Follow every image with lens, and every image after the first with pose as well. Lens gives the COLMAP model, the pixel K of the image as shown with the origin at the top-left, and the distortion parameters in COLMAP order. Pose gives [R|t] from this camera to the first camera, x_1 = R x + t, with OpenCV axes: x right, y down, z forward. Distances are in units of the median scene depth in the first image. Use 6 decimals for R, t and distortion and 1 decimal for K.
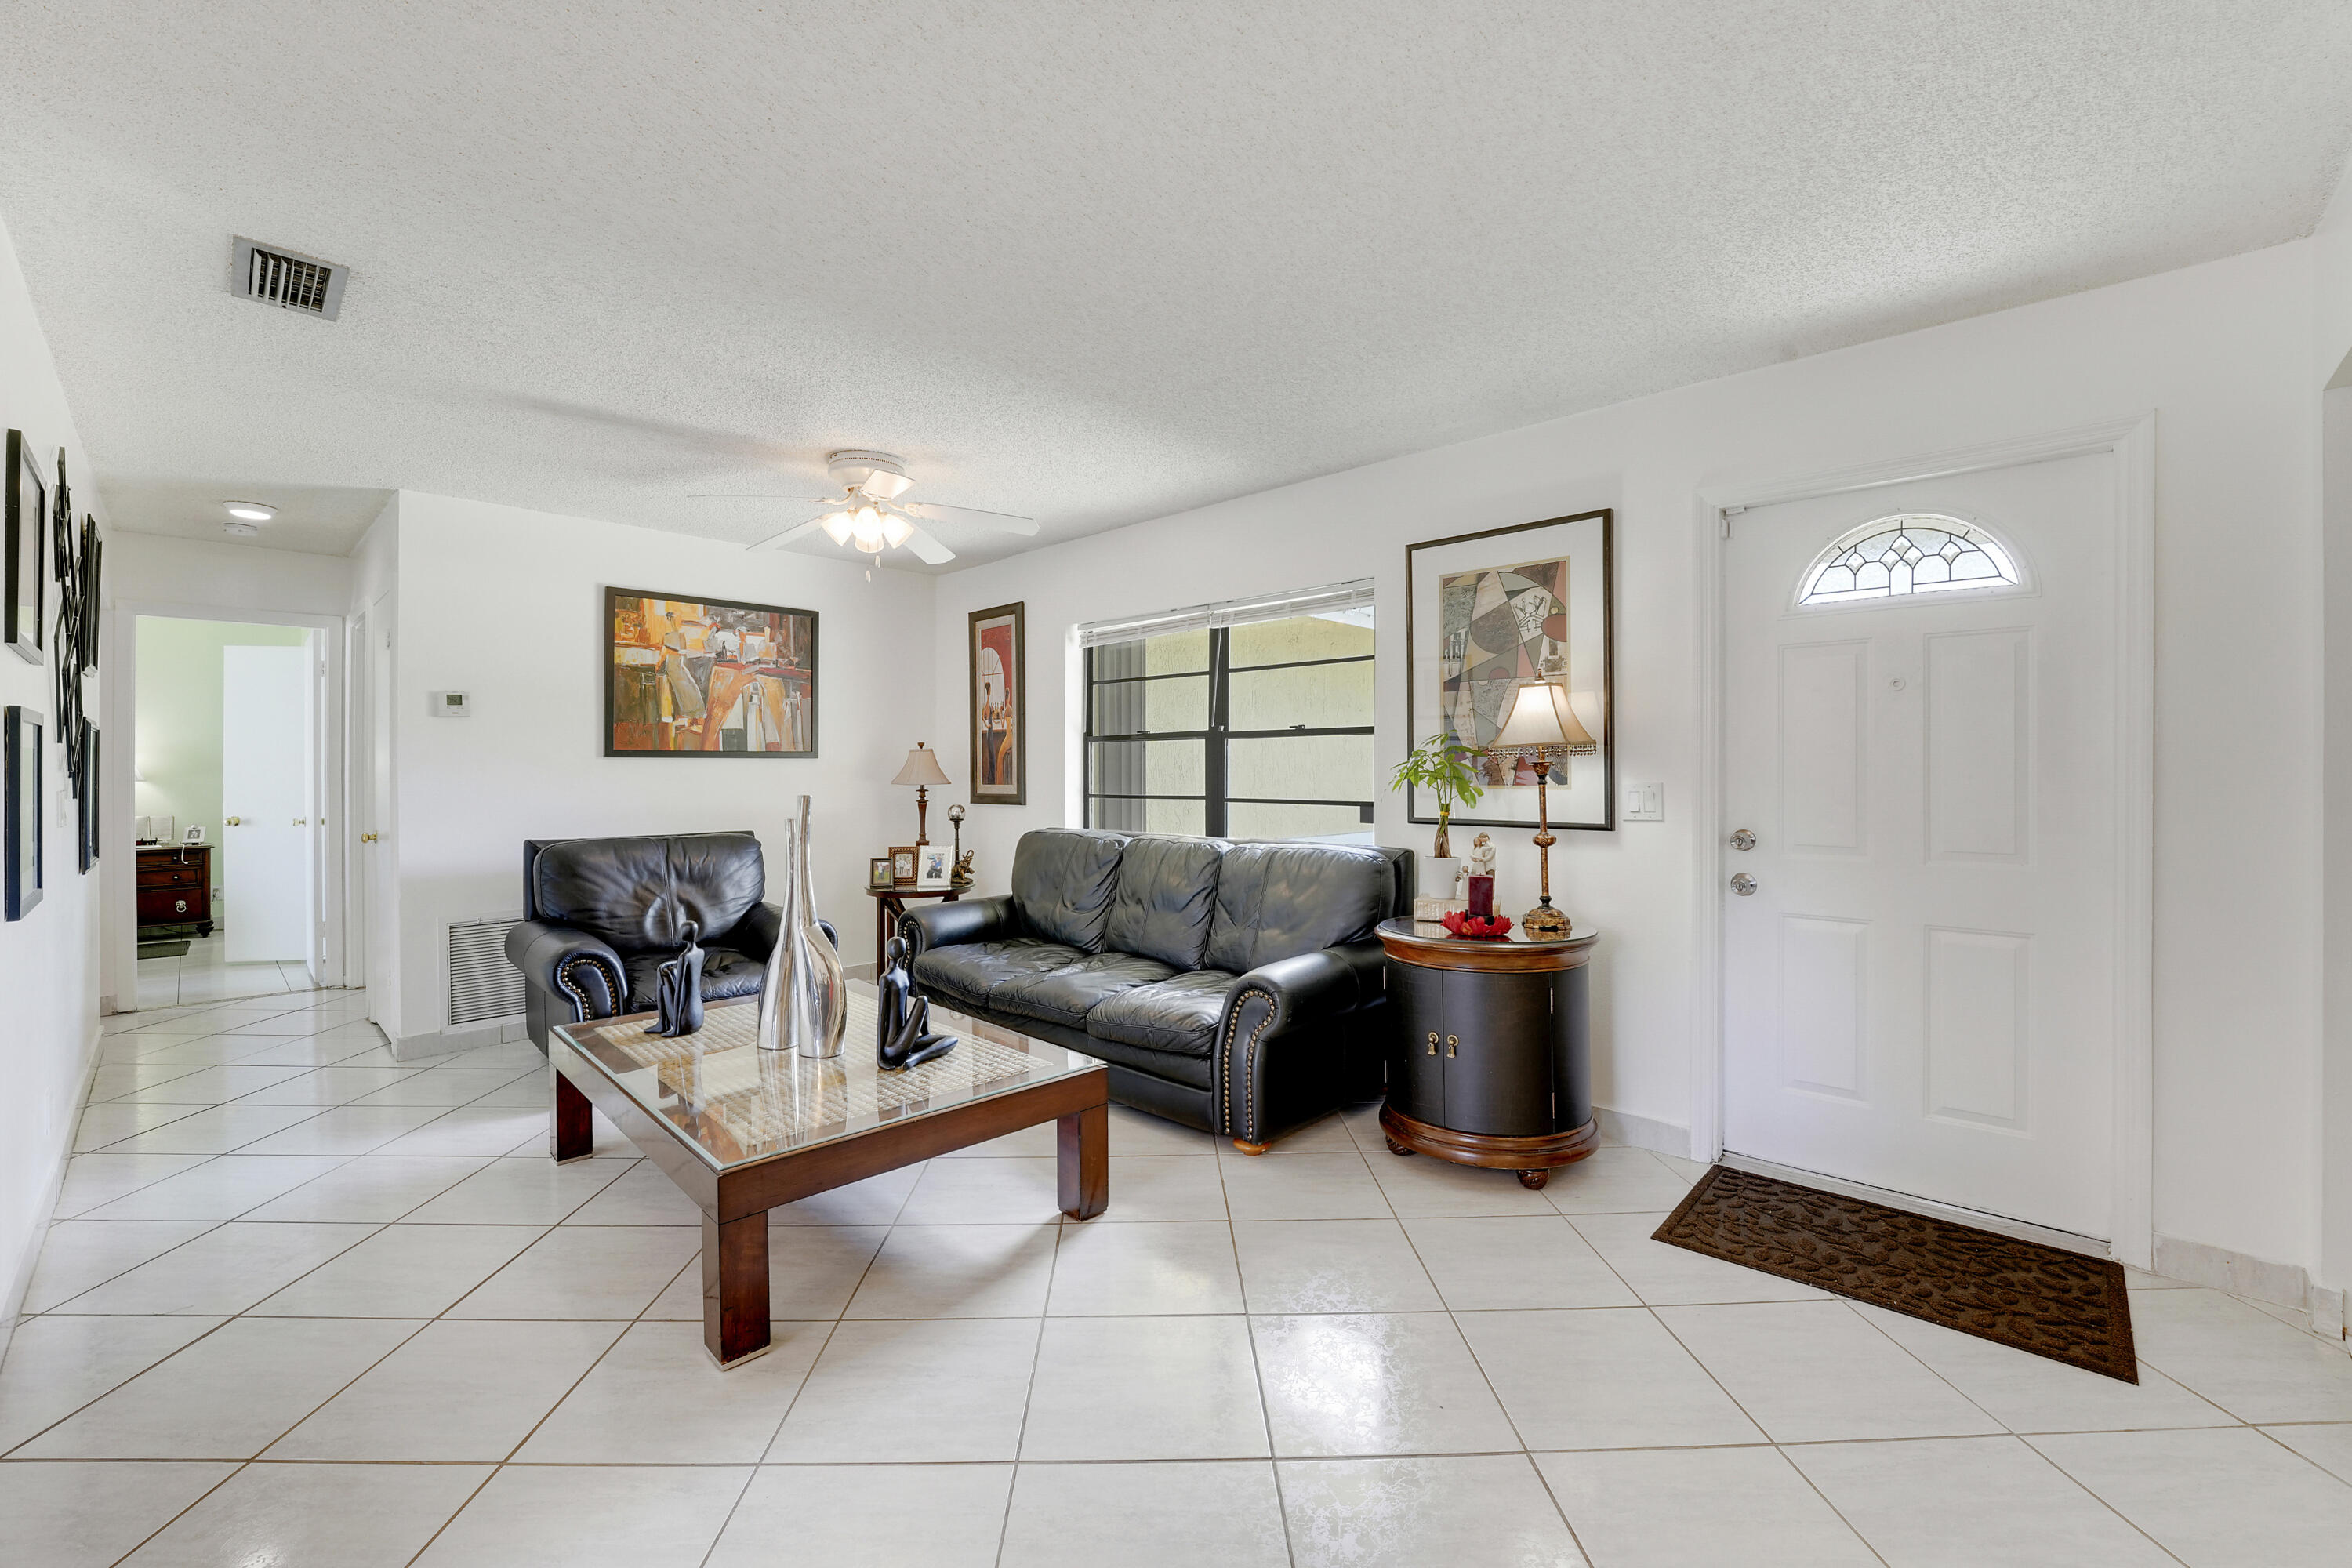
lens RADIAL K [[973.6, 0, 1156.6], [0, 973.6, 773.5], [0, 0, 1]] dist [-0.021311, 0.000993]
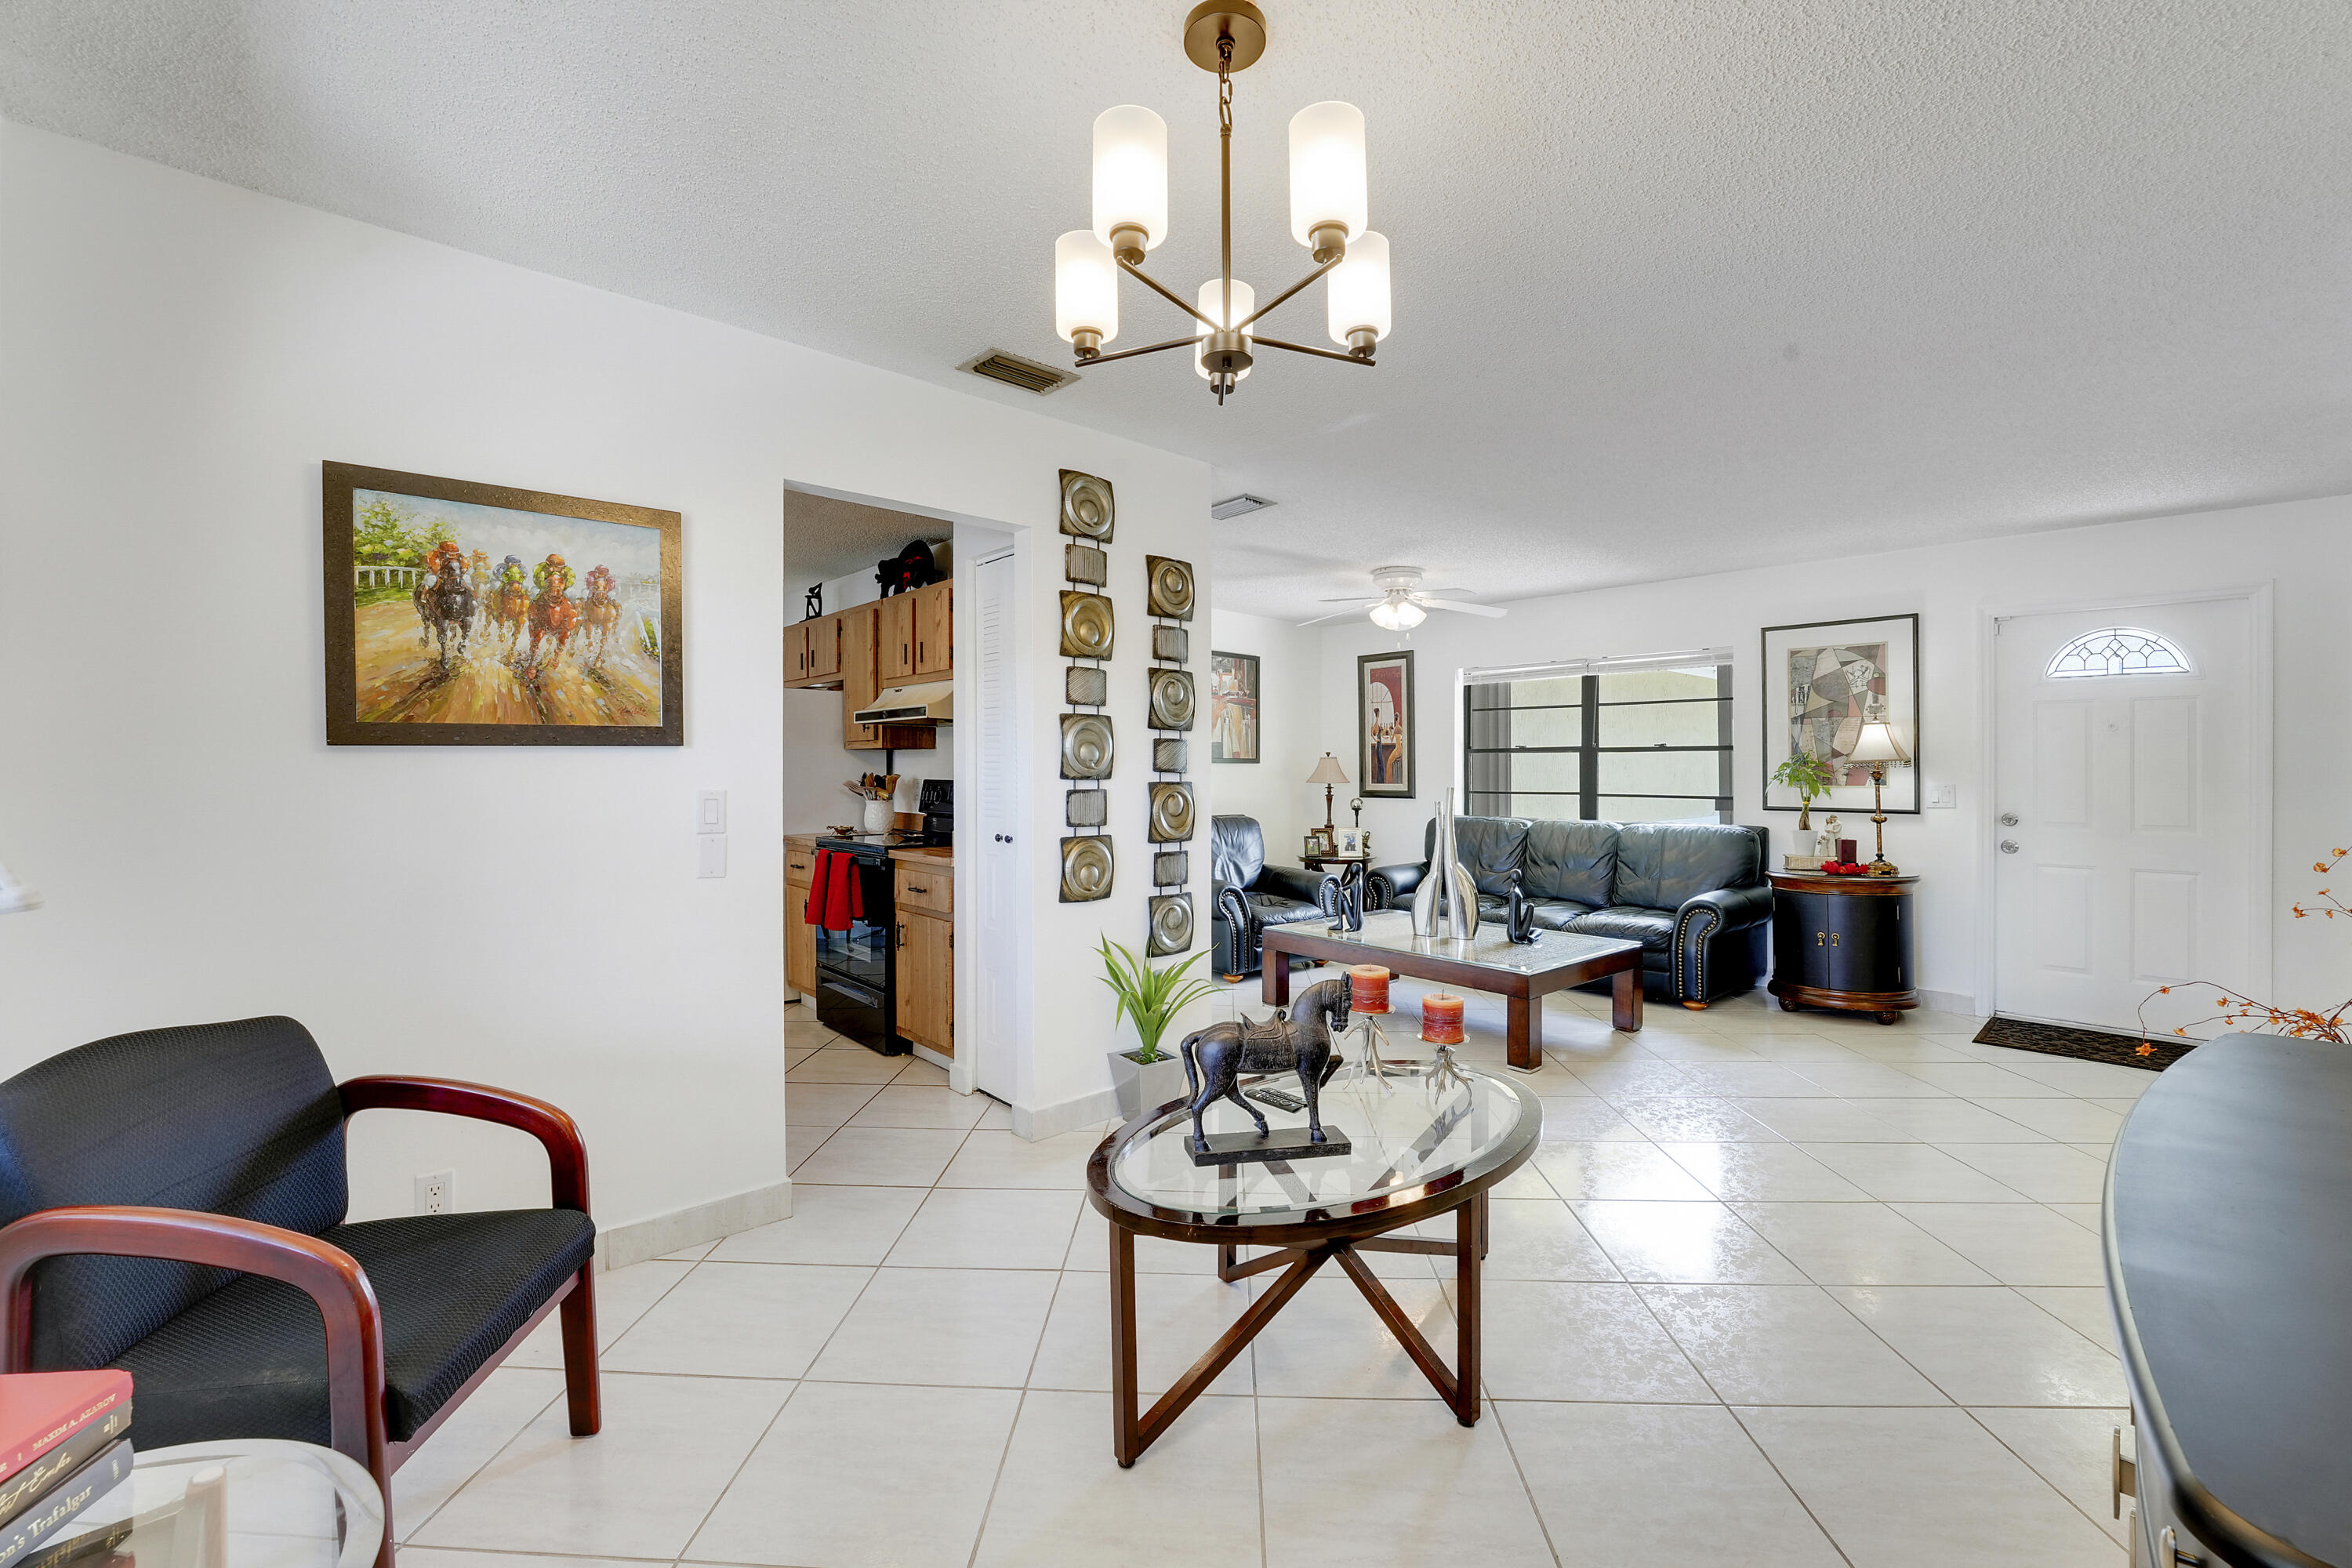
lens RADIAL K [[973.6, 0, 1178.4], [0, 973.6, 773.2], [0, 0, 1]] dist [-0.021311, 0.000993]
pose [[0.998605, 0.008704, -0.052082, -0.462382], [-0.008883, 0.999955, -0.003203, 0.004828], [0.052052, 0.003661, 0.998638, -0.450260]]
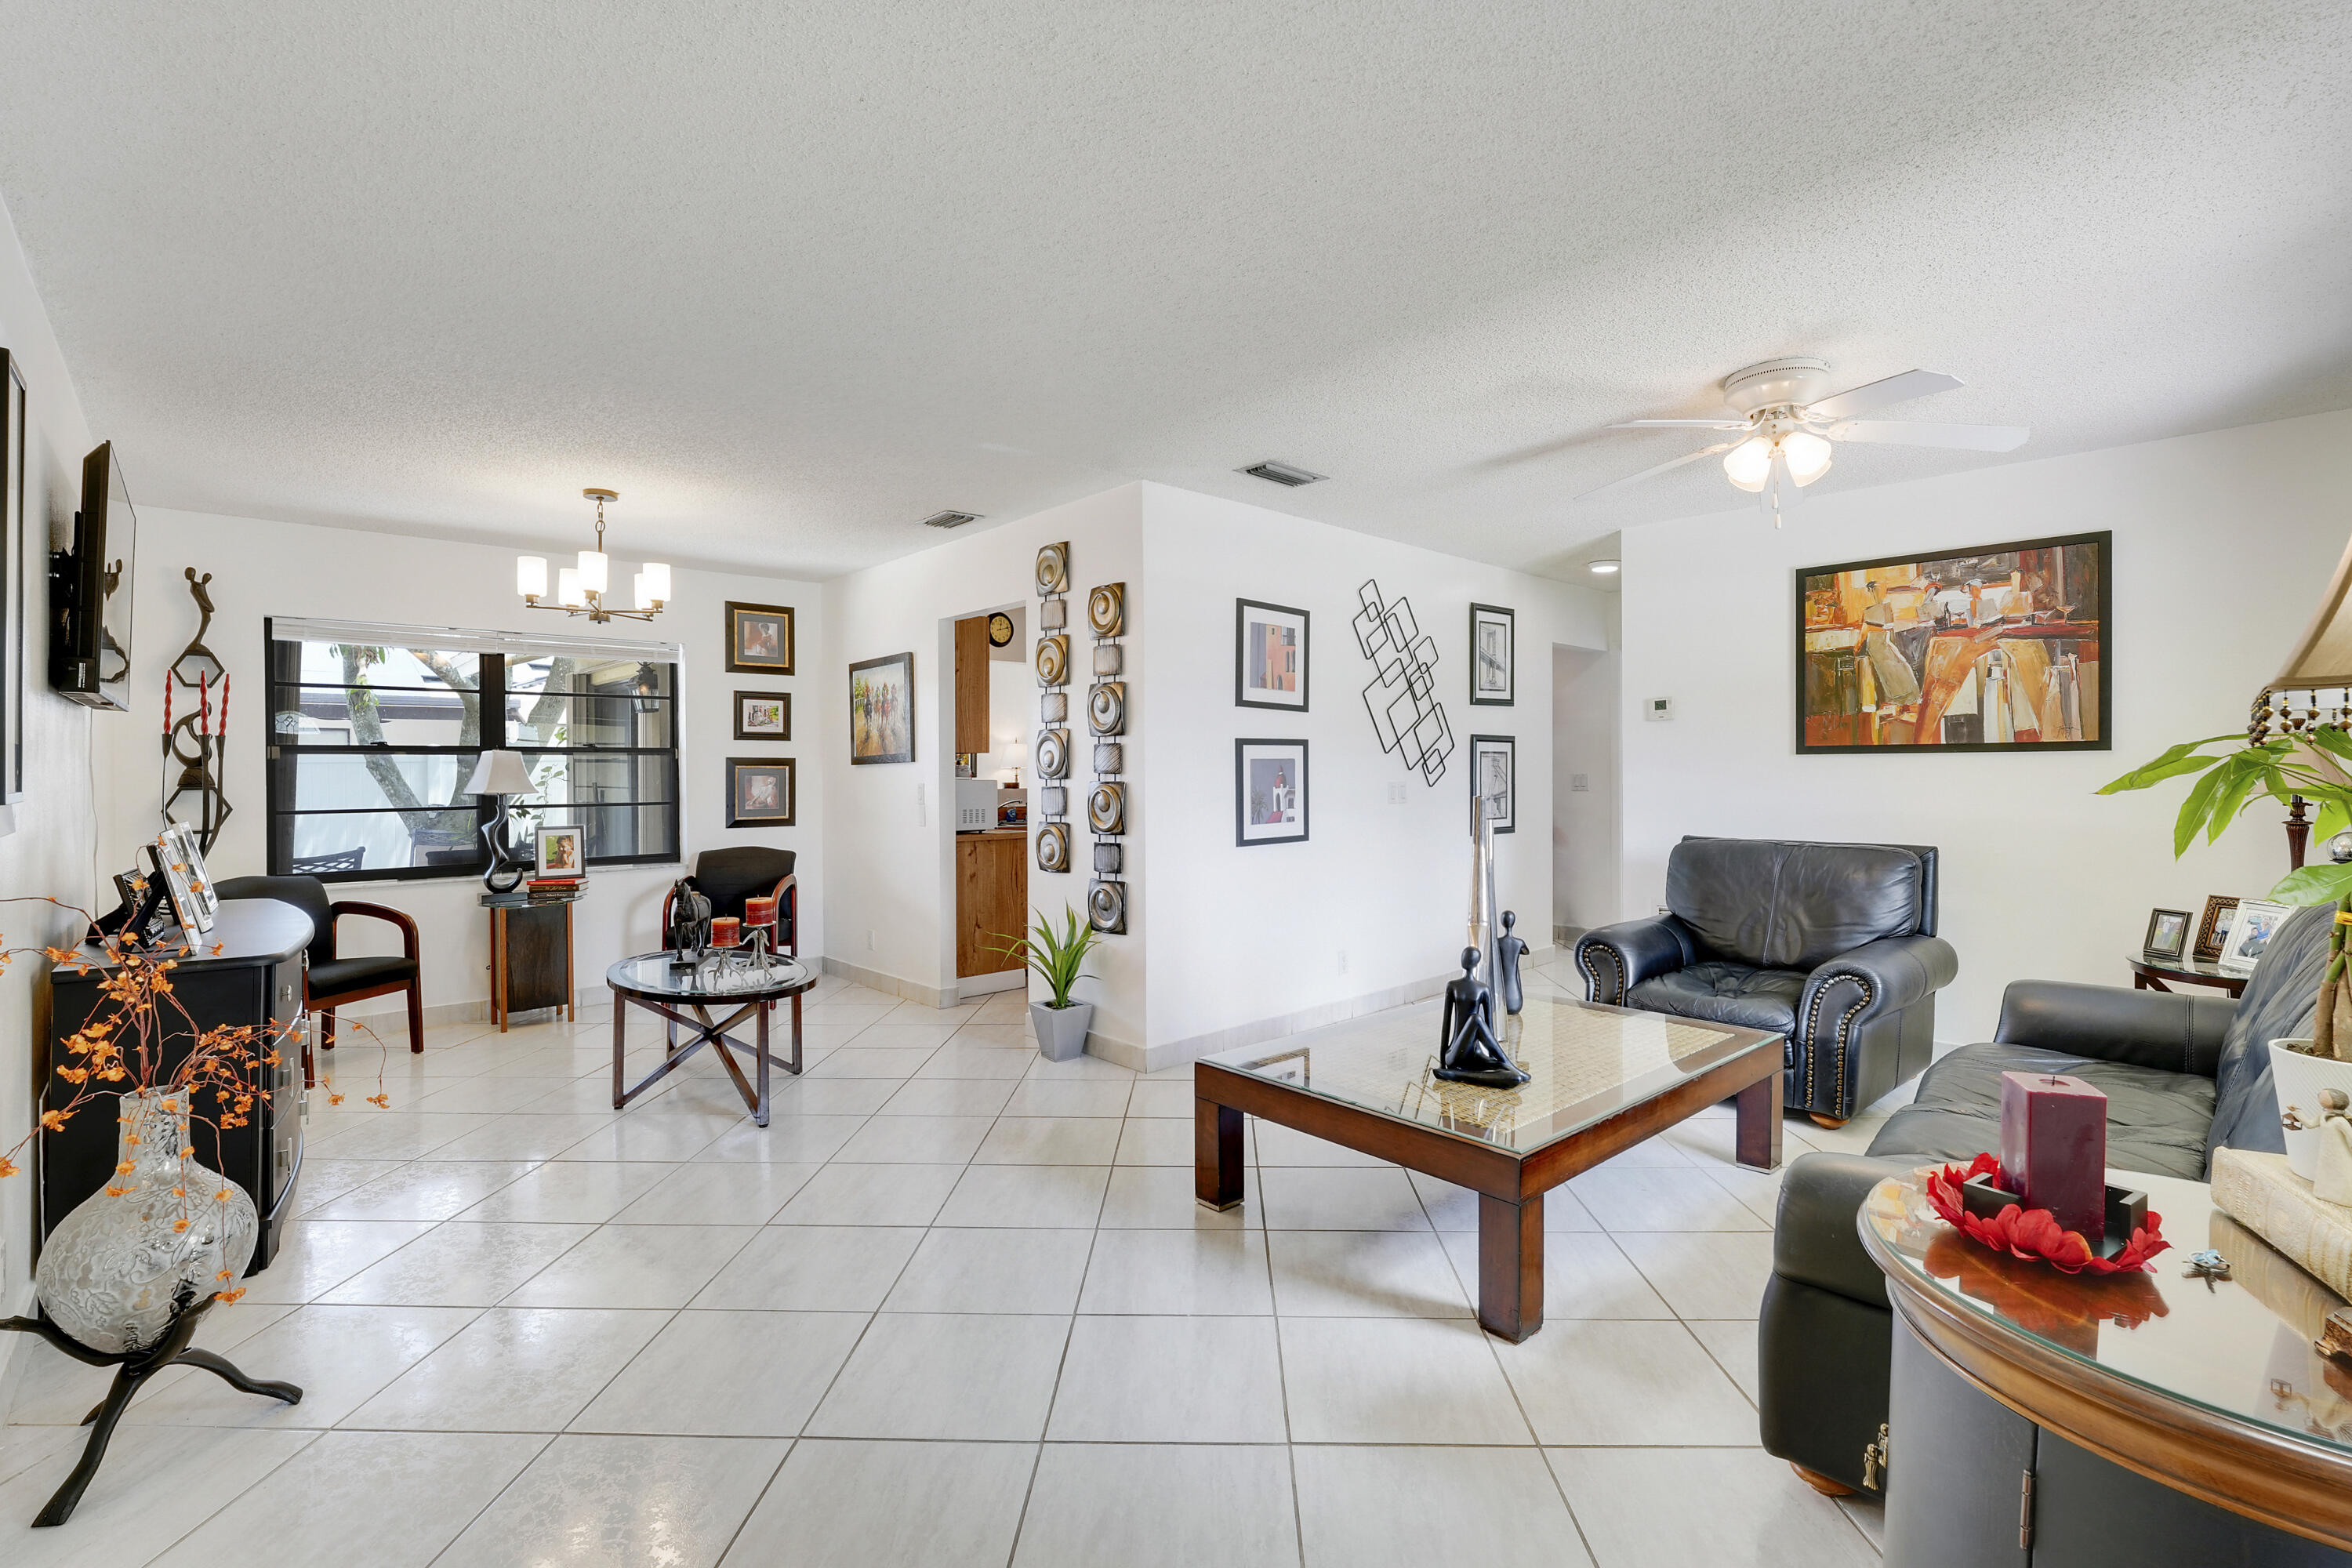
lens RADIAL K [[973.6, 0, 1168.7], [0, 973.6, 783.7], [0, 0, 1]] dist [-0.021311, 0.000993]
pose [[-0.033516, 0.020030, -0.999237, 0.390464], [0.000385, 0.999799, 0.020028, -0.007281], [0.999438, 0.000286, -0.033517, 0.441305]]
